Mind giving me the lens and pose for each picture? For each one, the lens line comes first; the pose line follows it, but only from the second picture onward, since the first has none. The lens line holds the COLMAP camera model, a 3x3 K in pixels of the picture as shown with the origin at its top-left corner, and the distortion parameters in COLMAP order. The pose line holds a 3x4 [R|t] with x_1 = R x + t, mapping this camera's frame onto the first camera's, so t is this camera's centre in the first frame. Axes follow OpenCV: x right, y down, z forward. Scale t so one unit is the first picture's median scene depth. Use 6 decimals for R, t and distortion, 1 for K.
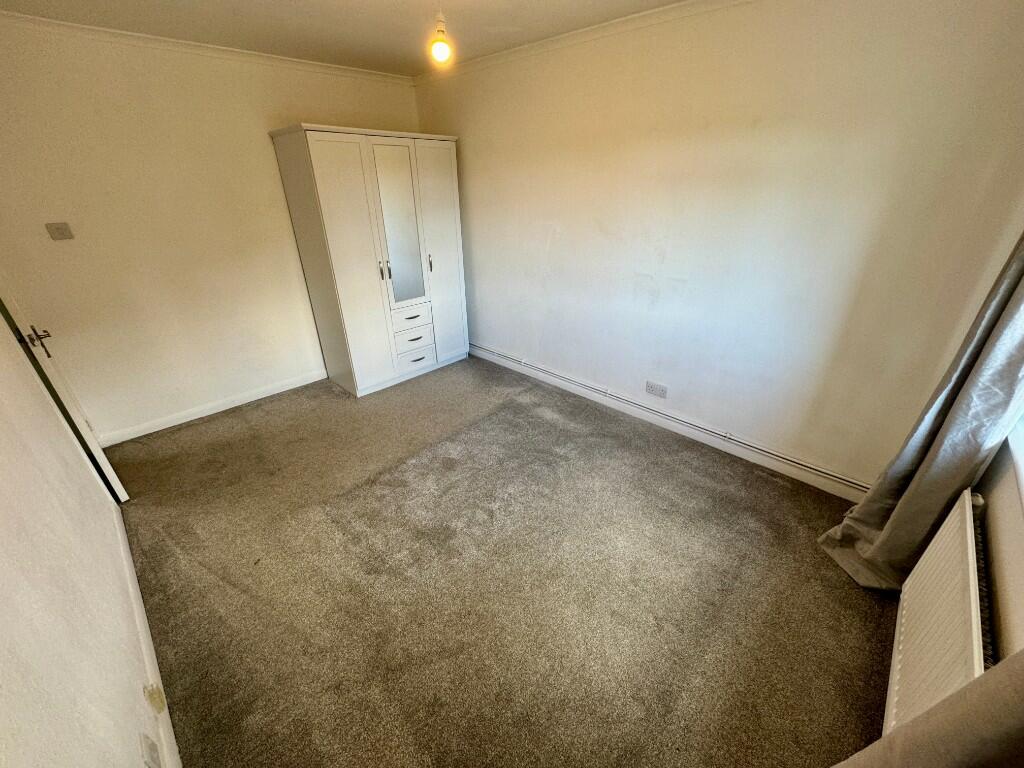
lens RADIAL K [[402.9, 0, 511.7], [0, 402.9, 390.6], [0, 0, 1]] dist [-0.002257, 0.000013]
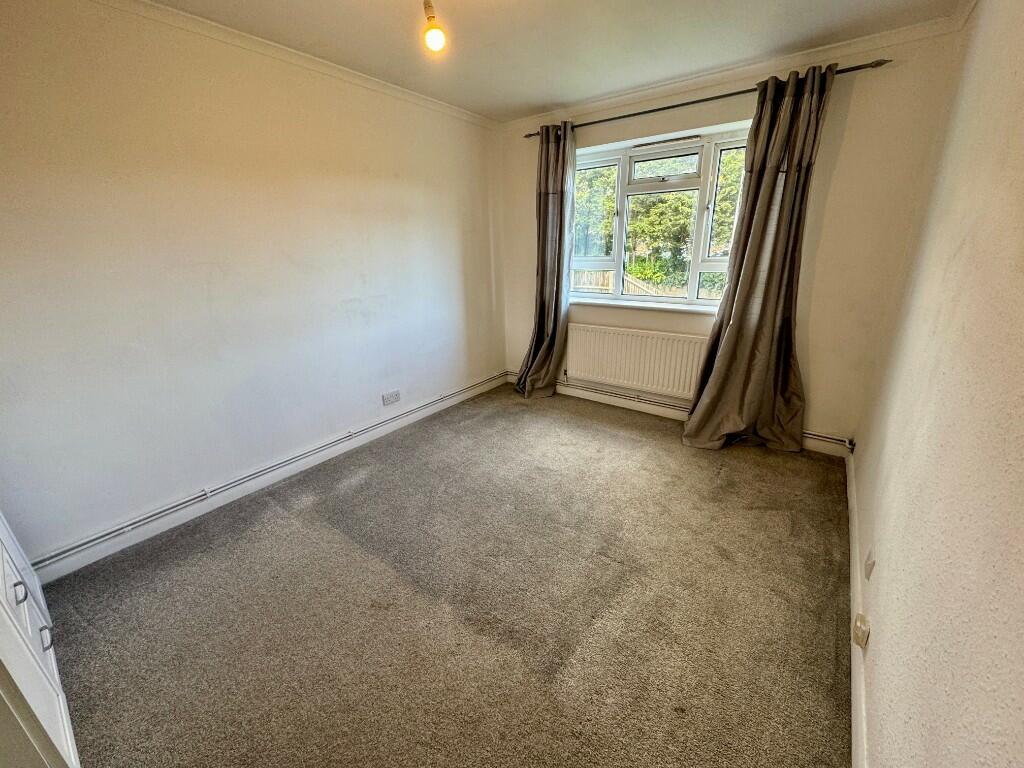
lens RADIAL K [[402.9, 0, 512.8], [0, 402.9, 382.6], [0, 0, 1]] dist [-0.002257, 0.000013]
pose [[-0.105824, -0.329005, 0.938380, -0.688346], [0.465481, 0.817511, 0.339121, -0.254038], [-0.878708, 0.472685, 0.066633, 0.618926]]
